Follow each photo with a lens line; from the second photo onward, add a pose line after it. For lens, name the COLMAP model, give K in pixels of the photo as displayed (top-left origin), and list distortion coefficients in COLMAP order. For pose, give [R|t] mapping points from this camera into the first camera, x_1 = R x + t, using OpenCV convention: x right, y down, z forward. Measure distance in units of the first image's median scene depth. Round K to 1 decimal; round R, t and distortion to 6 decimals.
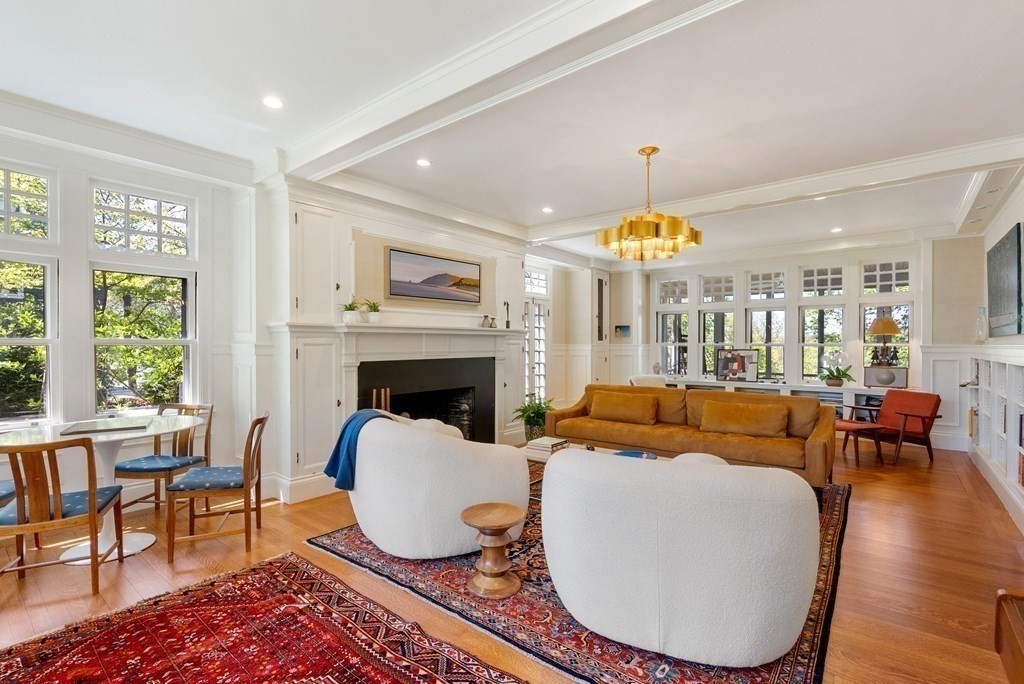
lens RADIAL K [[474.7, 0, 511.5], [0, 474.7, 347.3], [0, 0, 1]] dist [0.000431, 0.000213]
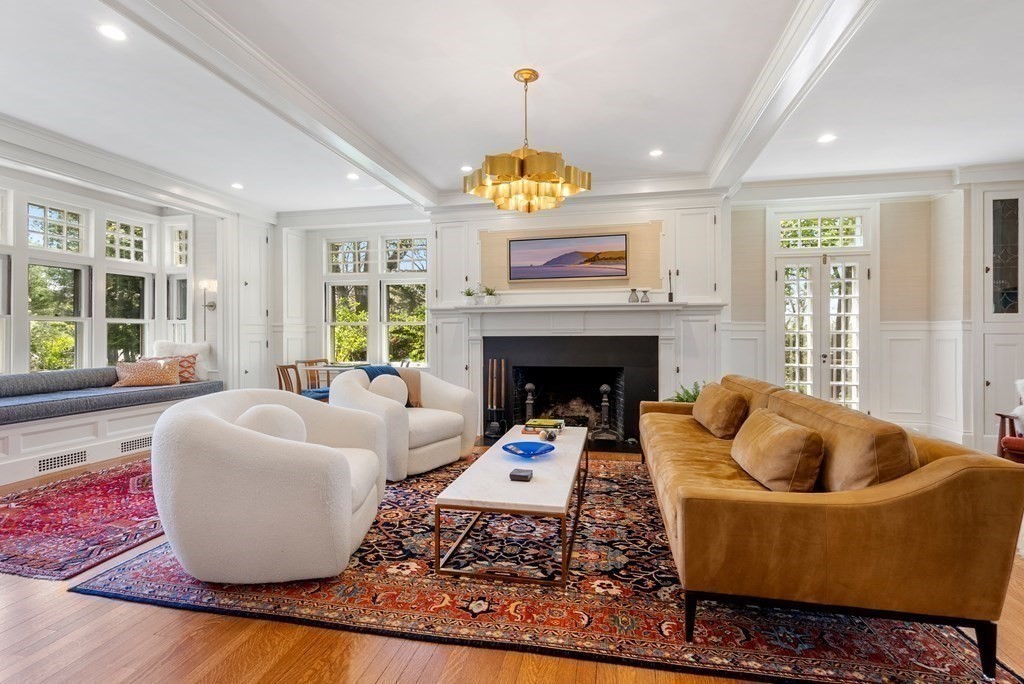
lens RADIAL K [[474.7, 0, 513.3], [0, 474.7, 334.3], [0, 0, 1]] dist [0.000431, 0.000213]
pose [[0.443548, 0.003344, -0.896244, 0.669797], [-0.004886, 0.999987, 0.001313, 0.018401], [0.896237, 0.003797, 0.443559, 0.414720]]
